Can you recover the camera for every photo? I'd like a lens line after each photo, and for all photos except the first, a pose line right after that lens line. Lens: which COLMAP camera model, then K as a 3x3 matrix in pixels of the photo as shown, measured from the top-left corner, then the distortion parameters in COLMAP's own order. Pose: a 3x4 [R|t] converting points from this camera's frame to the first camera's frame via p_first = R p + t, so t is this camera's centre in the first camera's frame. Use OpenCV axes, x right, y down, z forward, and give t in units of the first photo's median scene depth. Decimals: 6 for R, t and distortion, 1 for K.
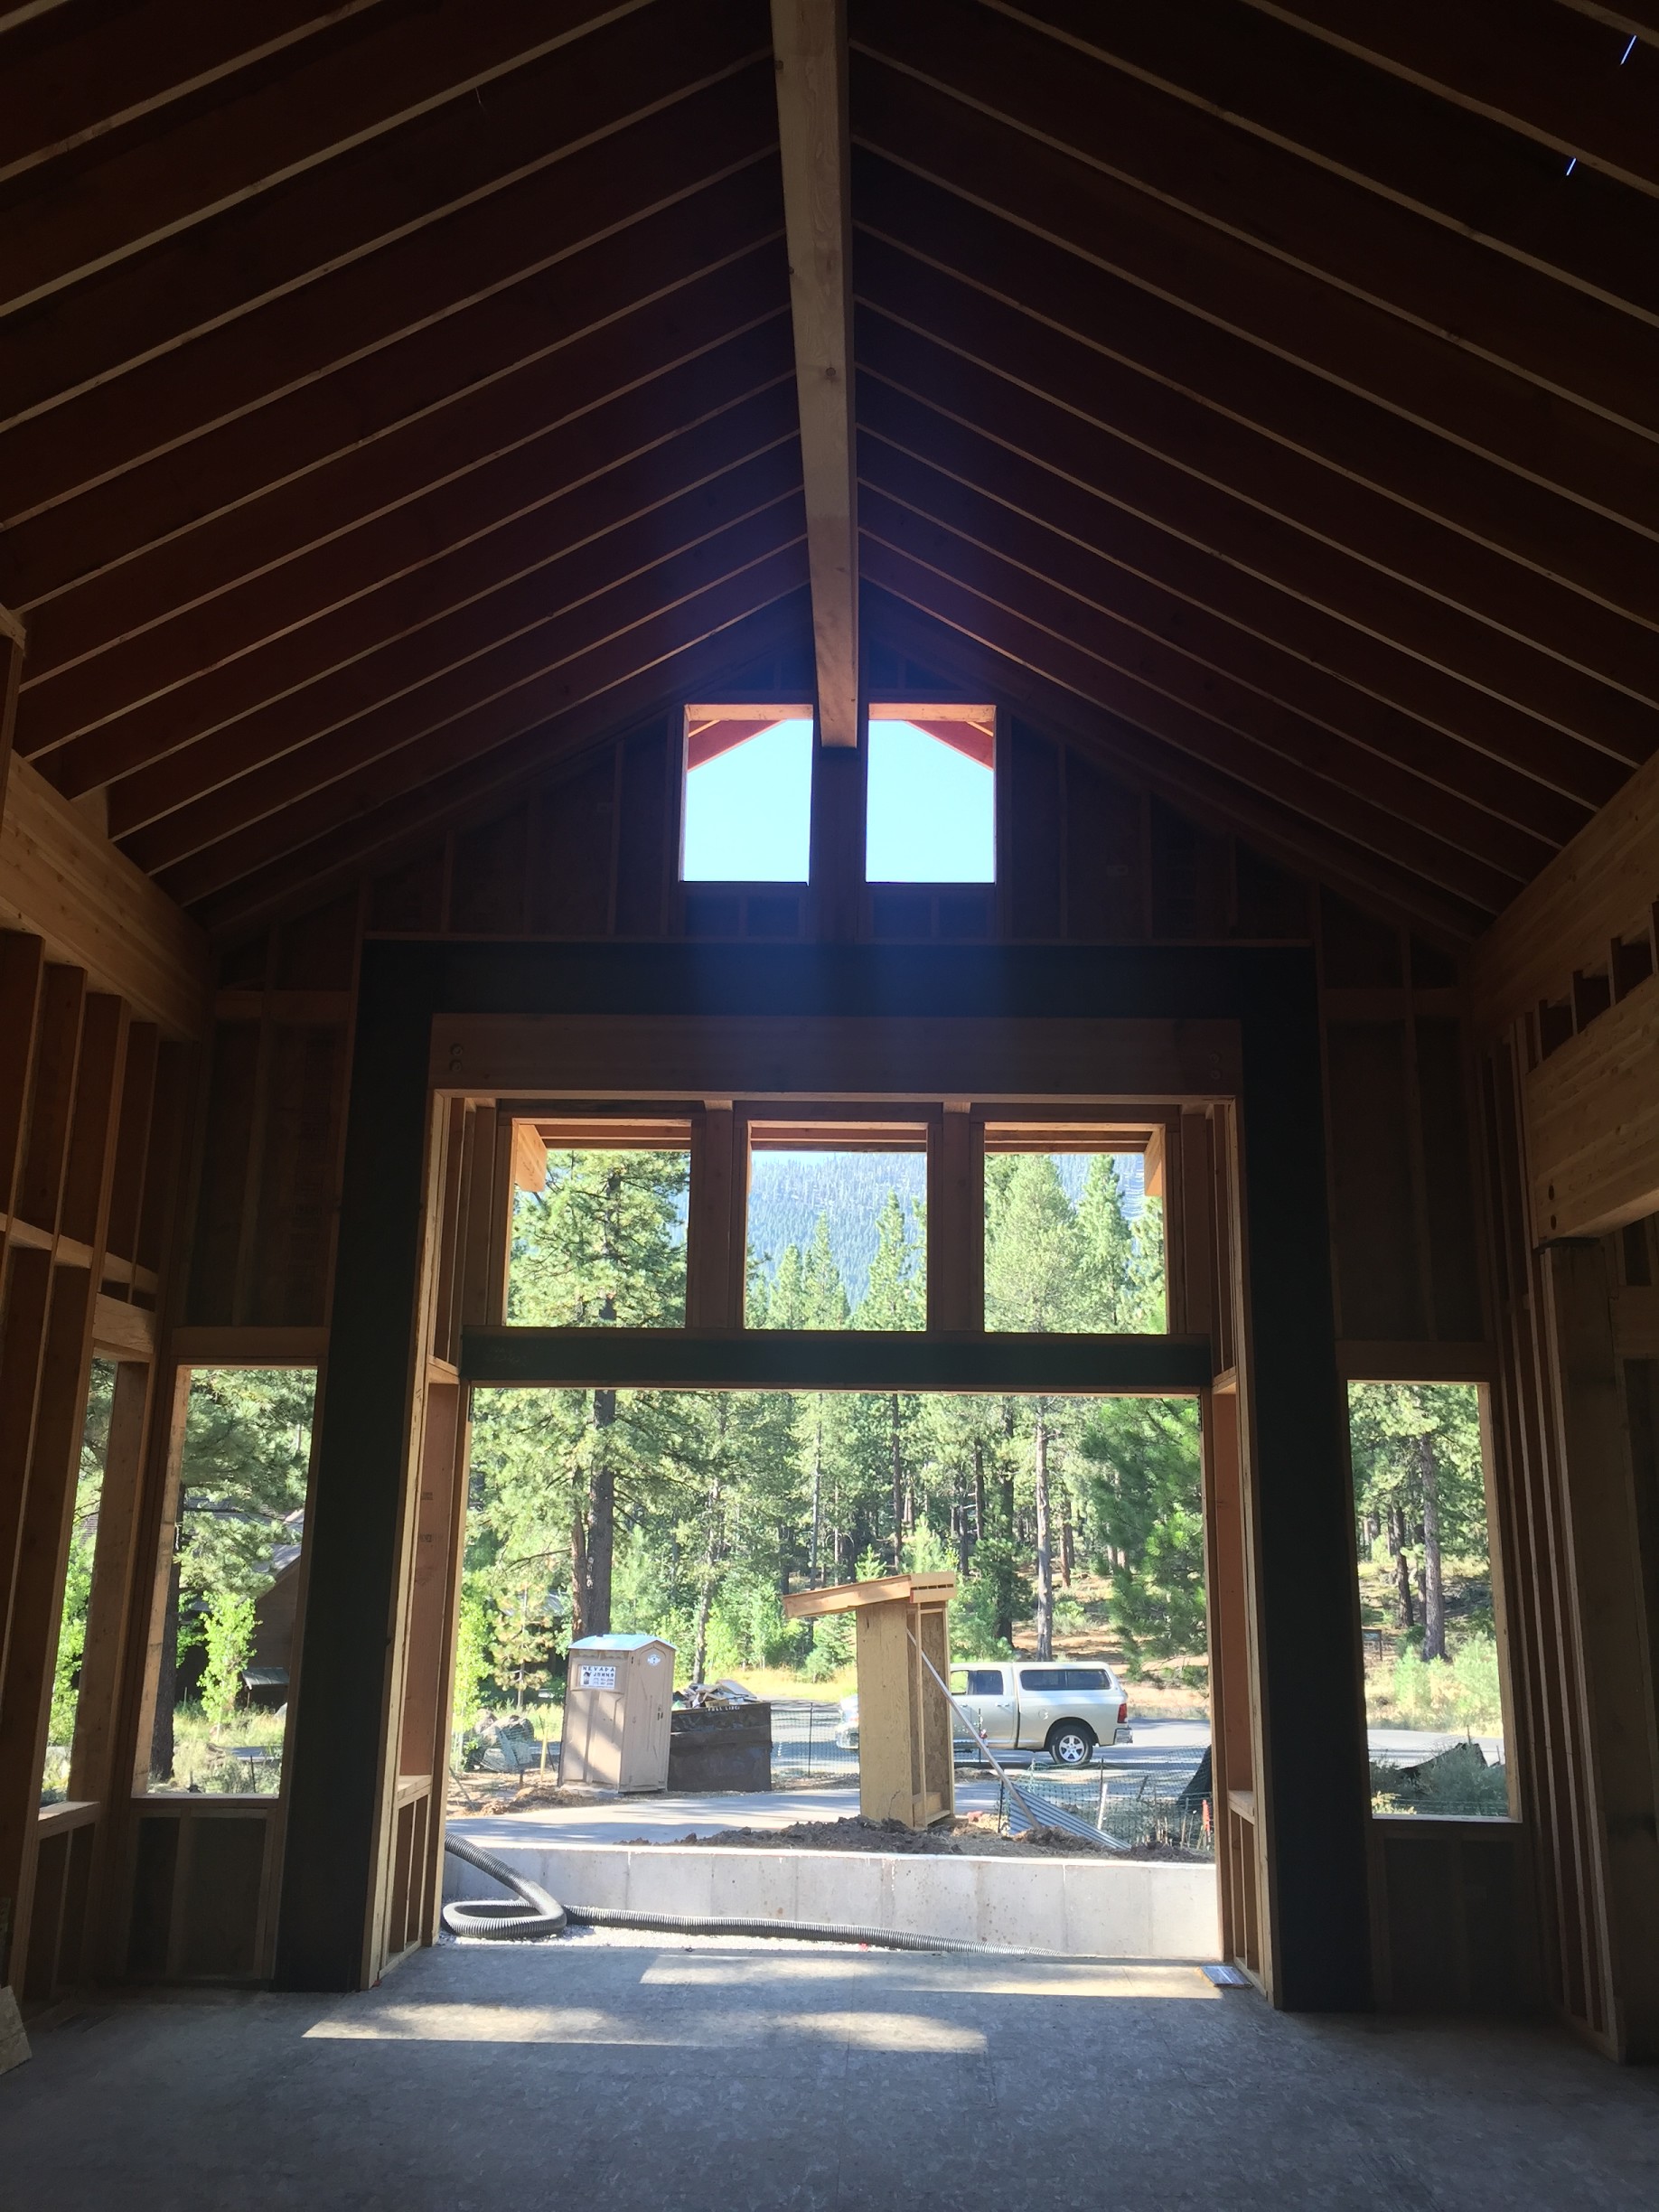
lens RADIAL K [[1885.0, 0, 833.8], [0, 1885.0, 1102.5], [0, 0, 1]] dist [0.085867, -0.104429]
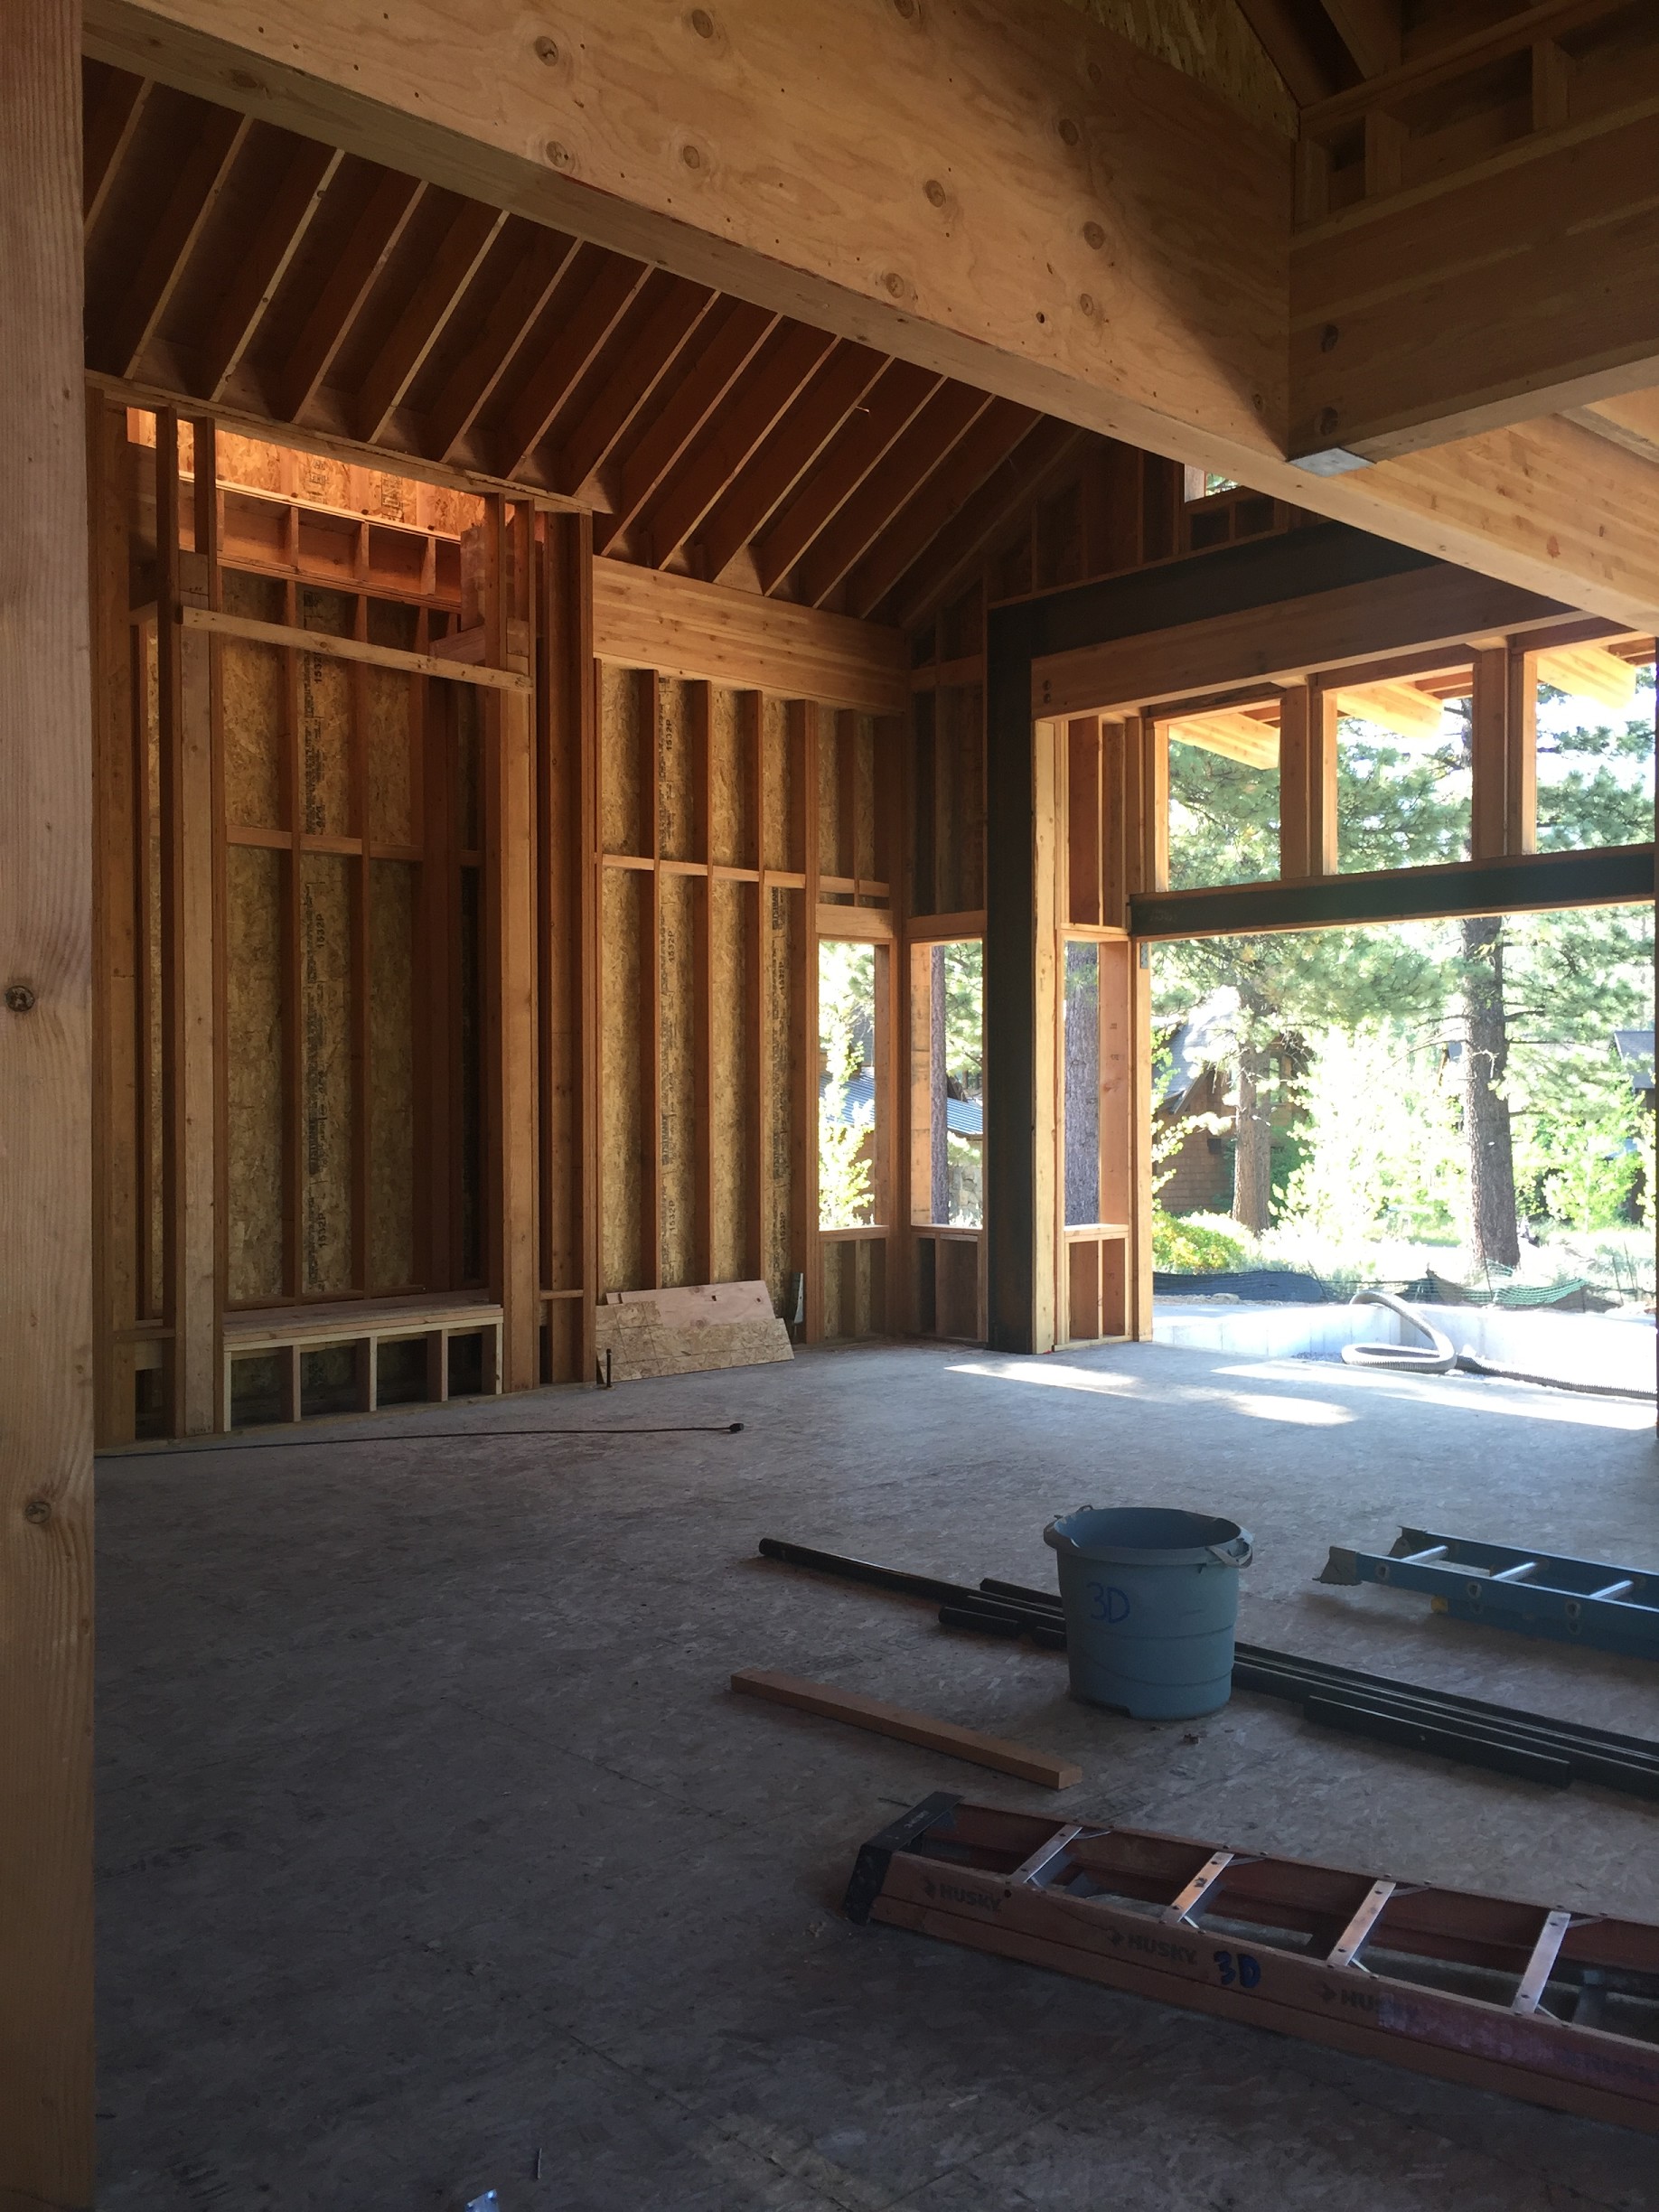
lens RADIAL K [[1885.0, 0, 823.8], [0, 1885.0, 1119.7], [0, 0, 1]] dist [0.085867, -0.104429]
pose [[0.705127, -0.005104, -0.709062, 0.549746], [0.181065, 0.968119, 0.173091, 0.006738], [0.685574, -0.250437, 0.683572, -0.047274]]
